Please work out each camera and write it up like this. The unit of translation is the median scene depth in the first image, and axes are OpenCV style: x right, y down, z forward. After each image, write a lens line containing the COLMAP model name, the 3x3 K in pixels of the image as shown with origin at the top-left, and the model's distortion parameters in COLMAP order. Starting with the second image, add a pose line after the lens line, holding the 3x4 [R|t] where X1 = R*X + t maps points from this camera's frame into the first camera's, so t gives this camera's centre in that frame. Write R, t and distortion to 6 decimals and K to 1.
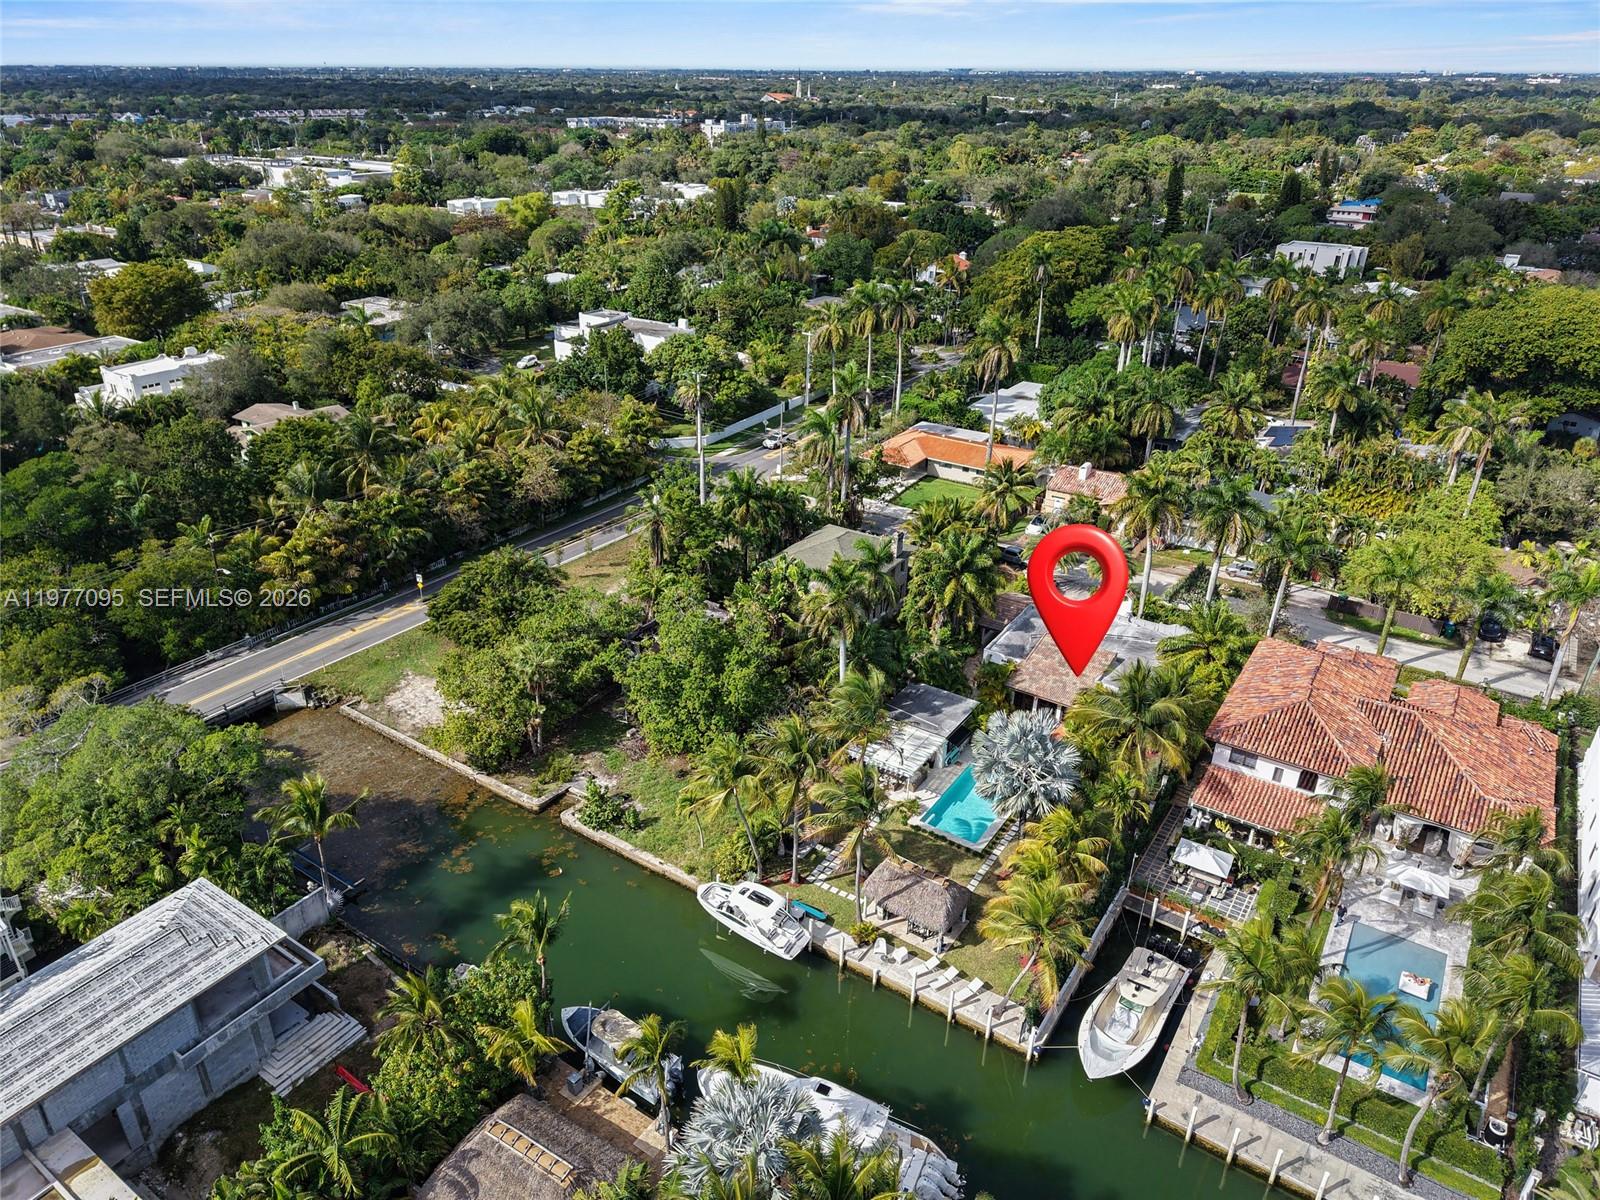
lens RADIAL K [[1058.7, 0, 801.1], [0, 1058.7, 614.4], [0, 0, 1]] dist [0.038951, -0.033166]
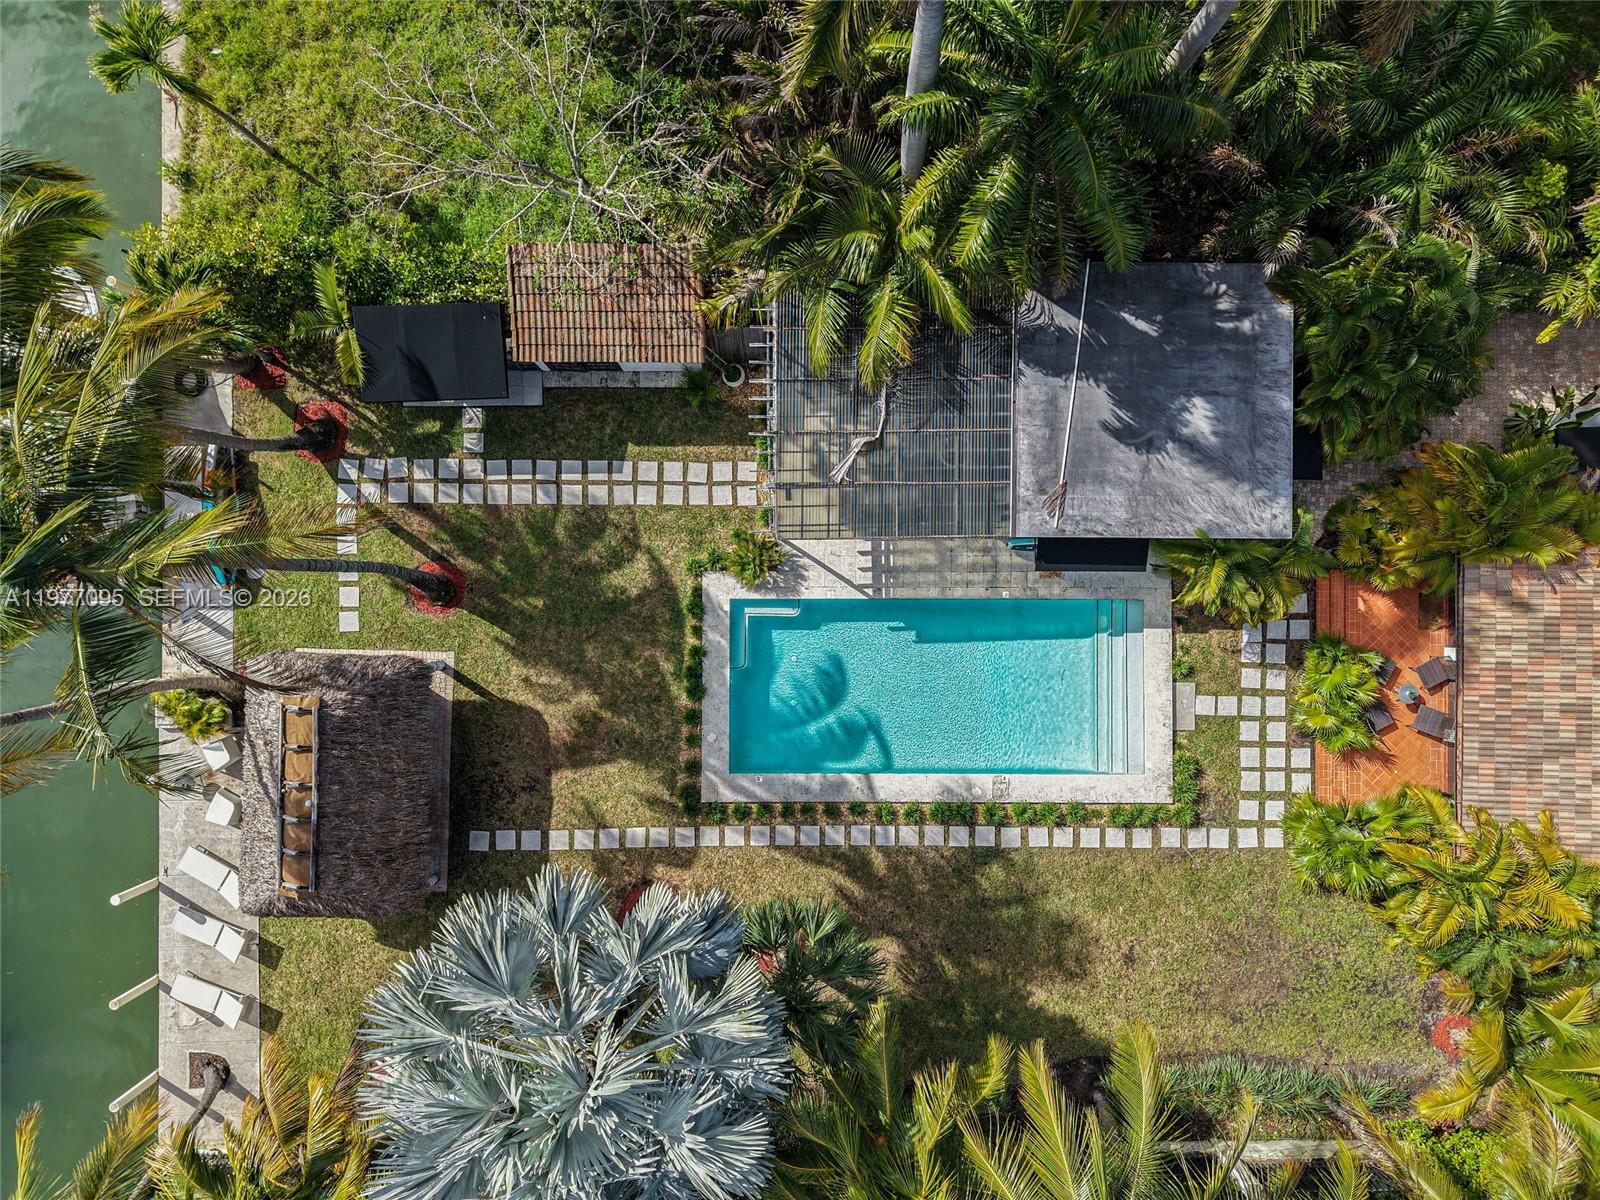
lens RADIAL K [[1058.7, 0, 799.7], [0, 1058.7, 610.9], [0, 0, 1]] dist [0.038951, -0.033166]
pose [[0.553821, 0.832636, -0.000299, 0.129583], [-0.386875, 0.257645, 0.885408, -0.121818], [0.737299, -0.490242, 0.464815, 0.864639]]
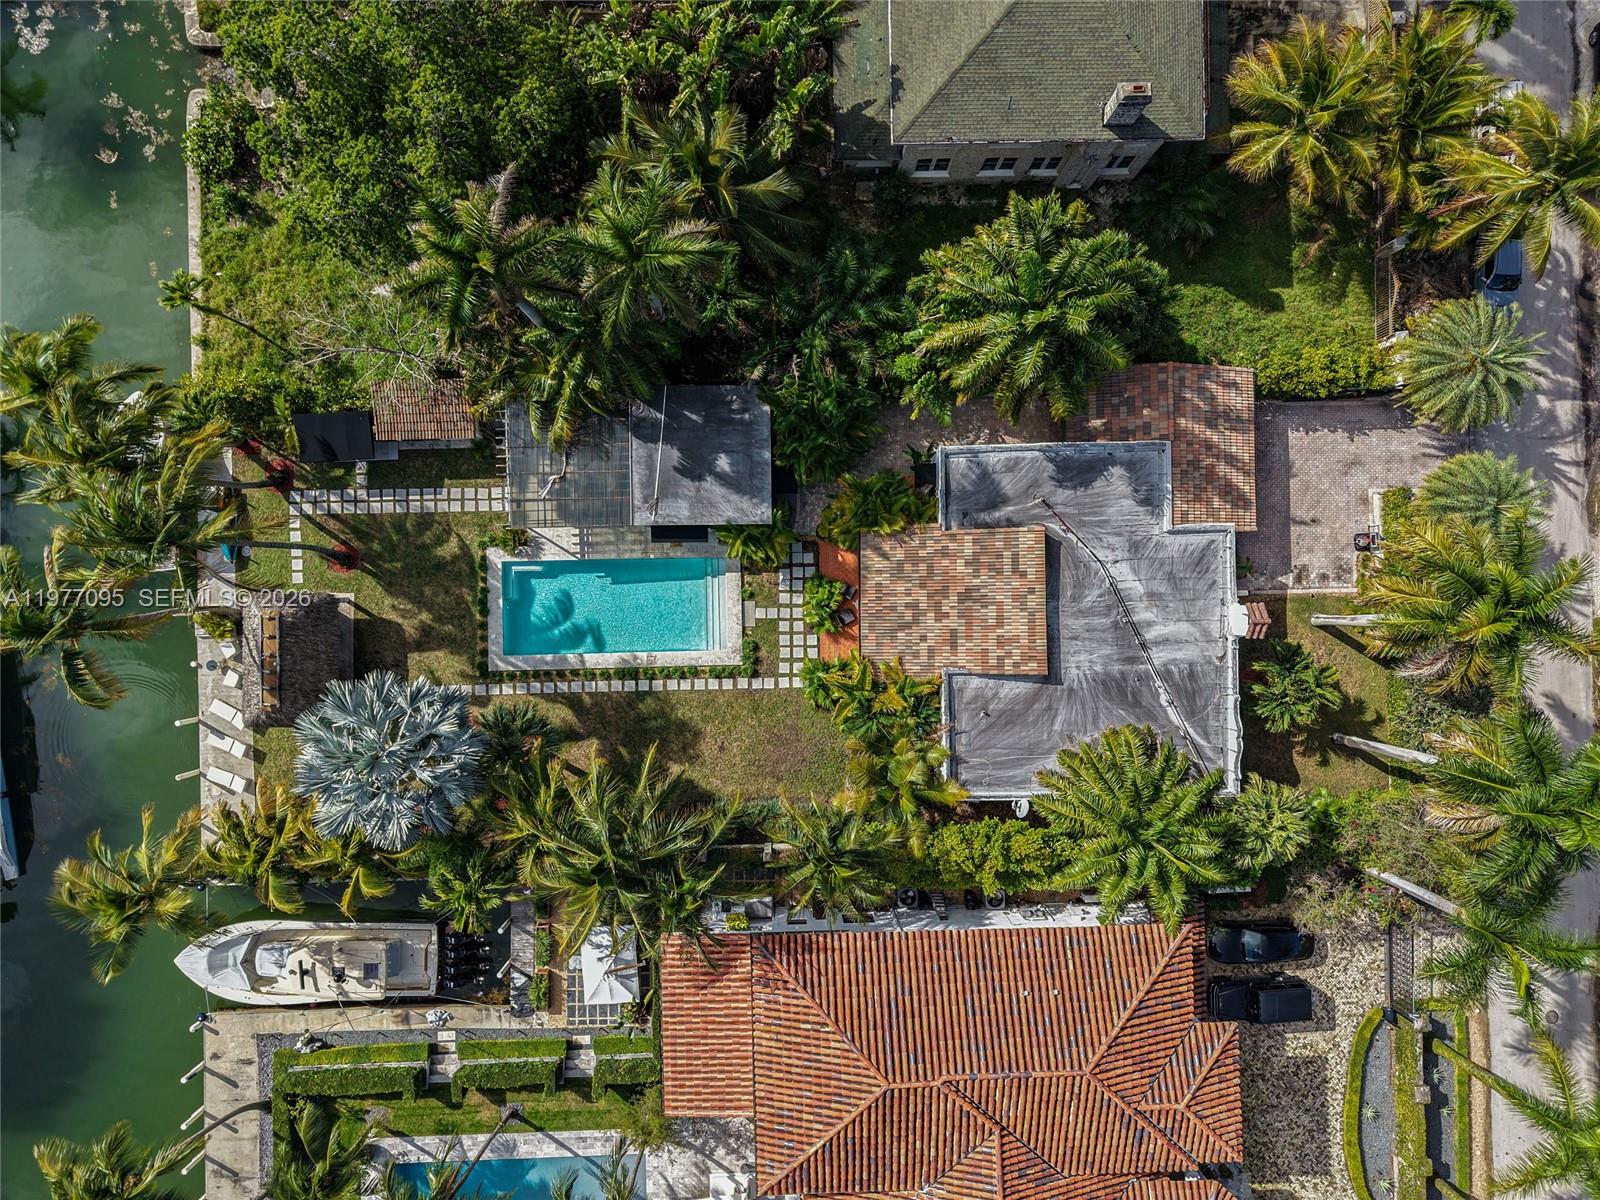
lens RADIAL K [[1058.7, 0, 799.8], [0, 1058.7, 603.8], [0, 0, 1]] dist [0.038951, -0.033166]
pose [[0.572137, 0.820151, 0.003395, 0.238237], [-0.383097, 0.263584, 0.885302, -0.448471], [0.725187, -0.507815, 0.465004, 0.827482]]
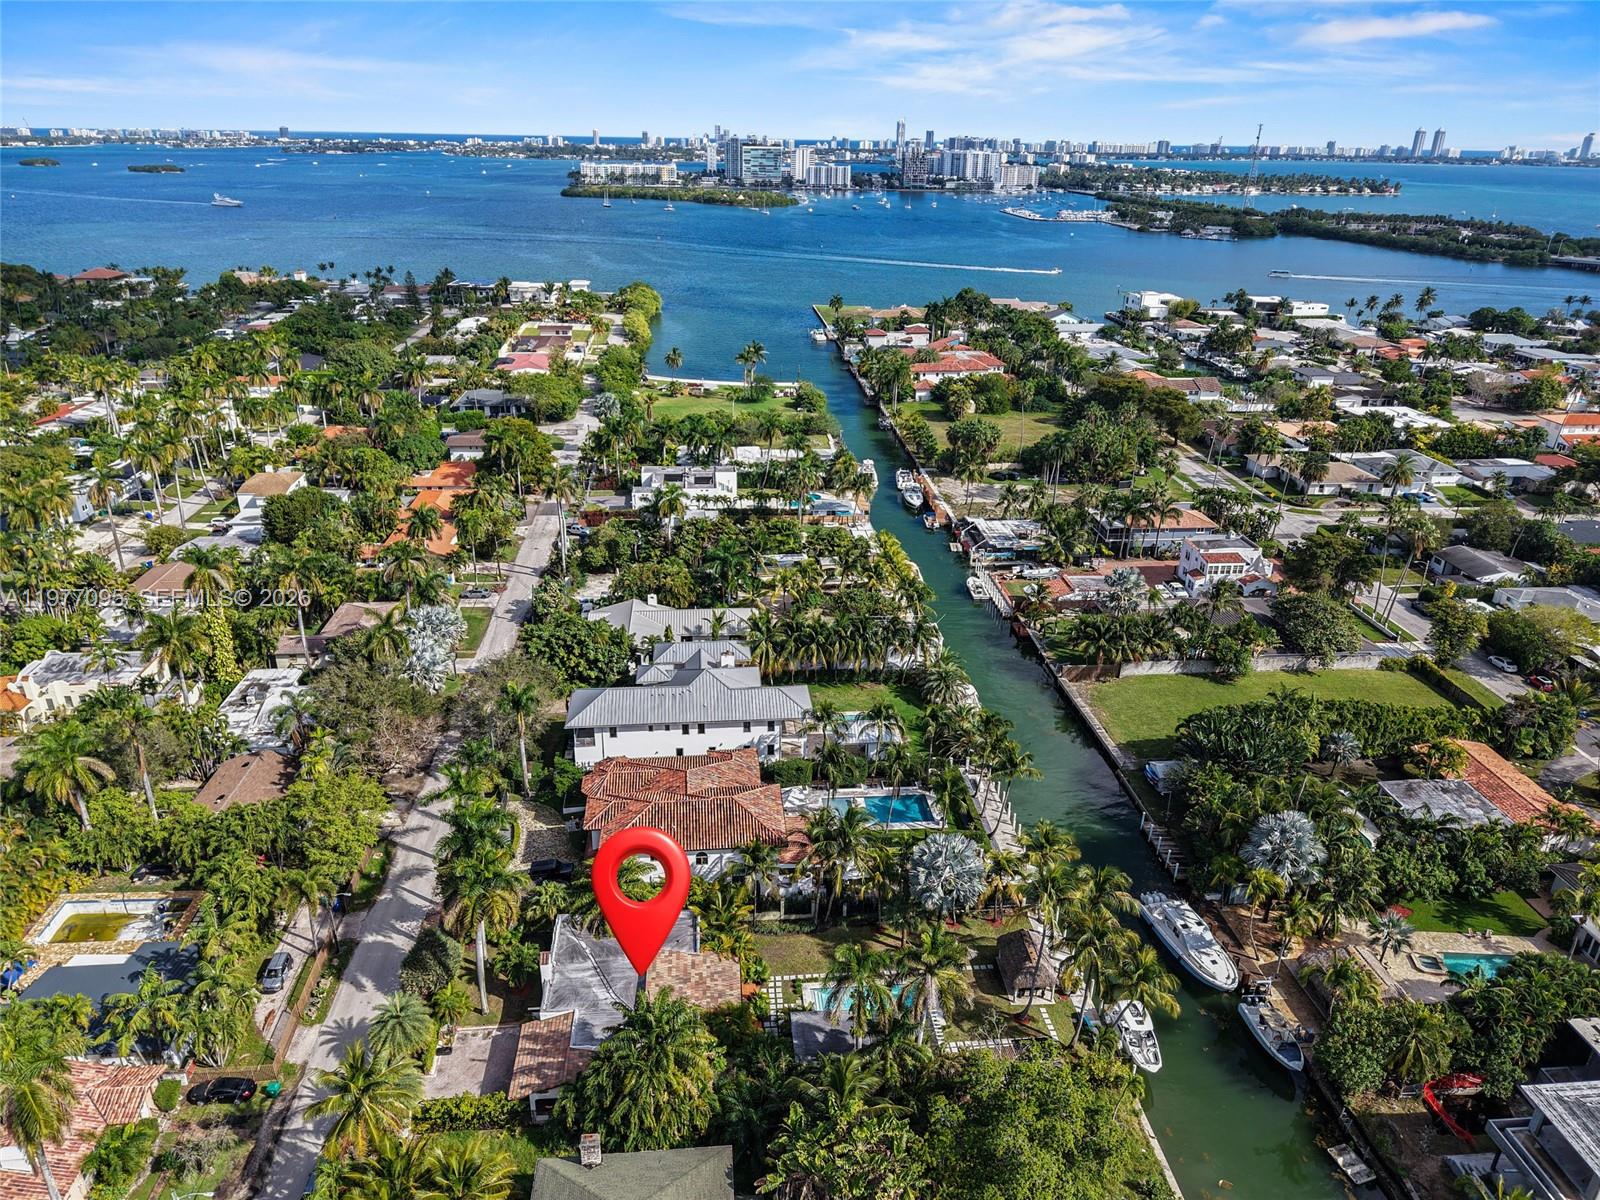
lens RADIAL K [[1058.7, 0, 795.5], [0, 1058.7, 596.2], [0, 0, 1]] dist [0.038951, -0.033166]
pose [[-0.622965, -0.321089, 0.713314, -0.494973], [0.340281, 0.709846, 0.616707, -0.937766], [-0.704361, 0.626914, -0.332949, 1.228072]]
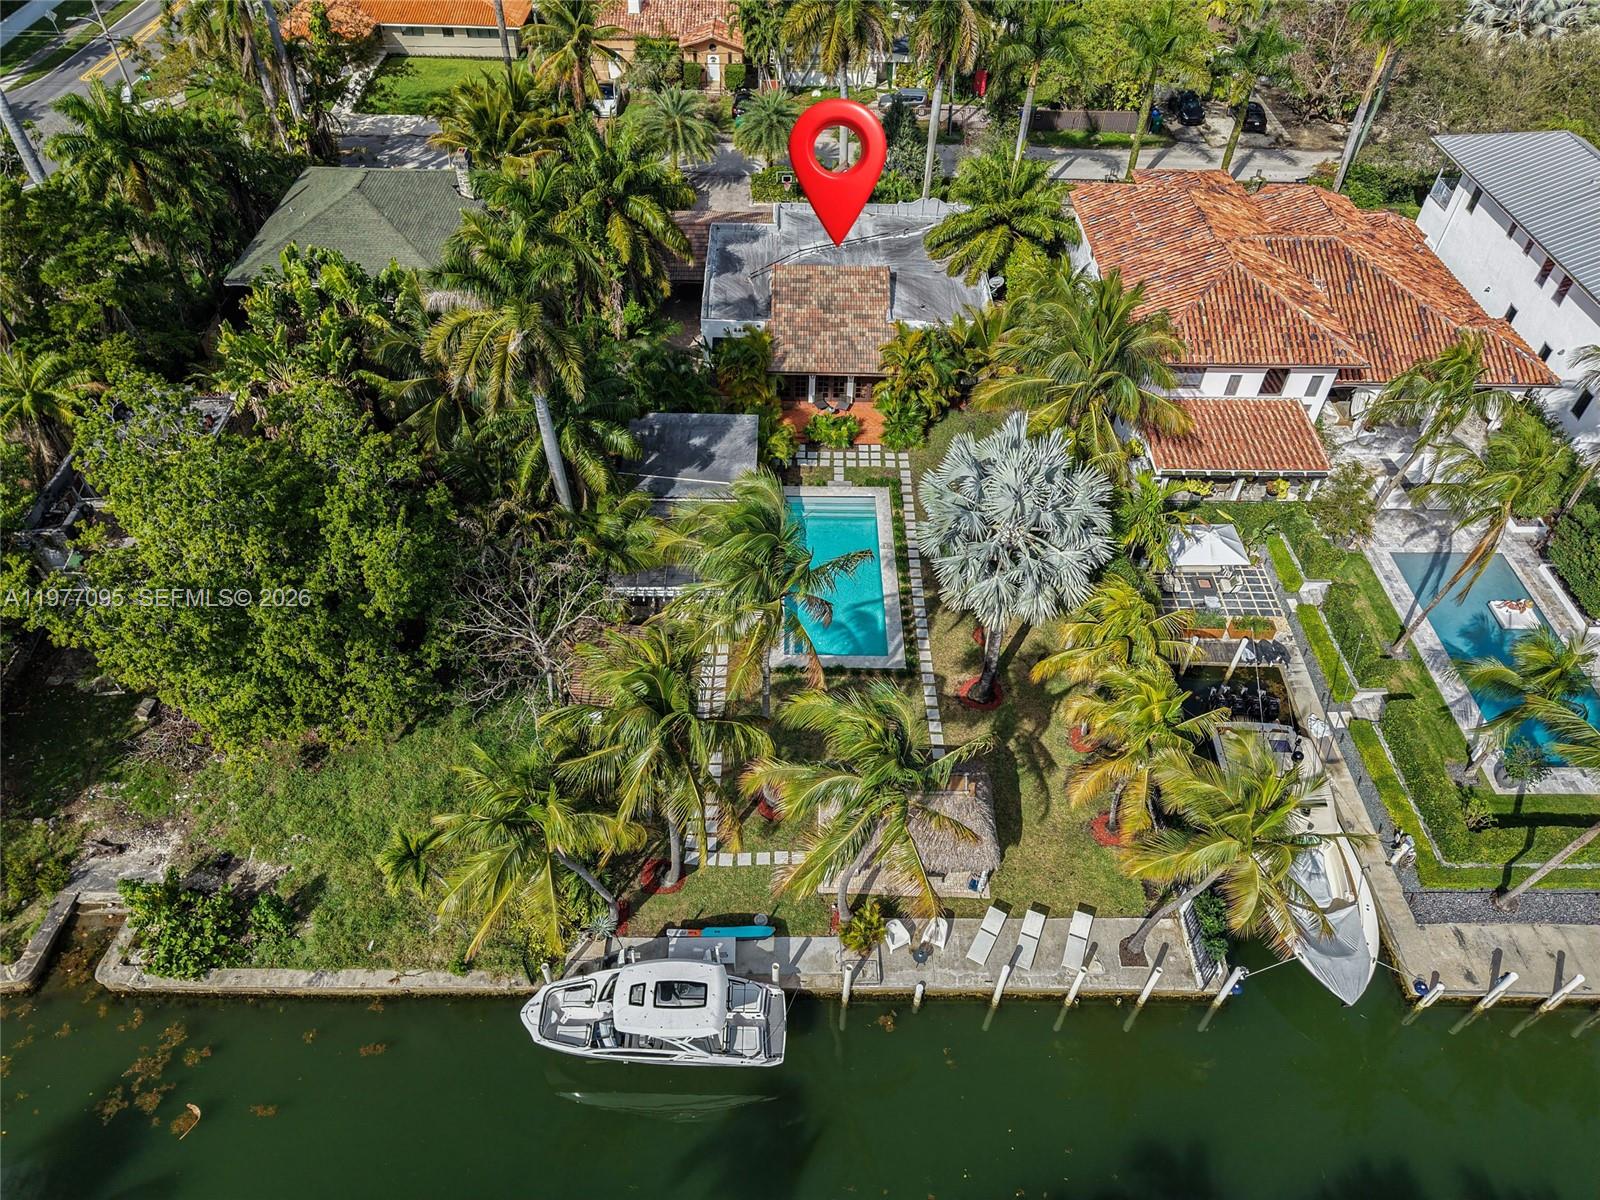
lens RADIAL K [[1058.7, 0, 799.8], [0, 1058.7, 605.8], [0, 0, 1]] dist [0.038951, -0.033166]
pose [[0.829855, -0.398250, 0.390816, -0.097190], [0.244341, 0.889057, 0.387138, -0.052331], [-0.501635, -0.225776, 0.835097, 0.525027]]
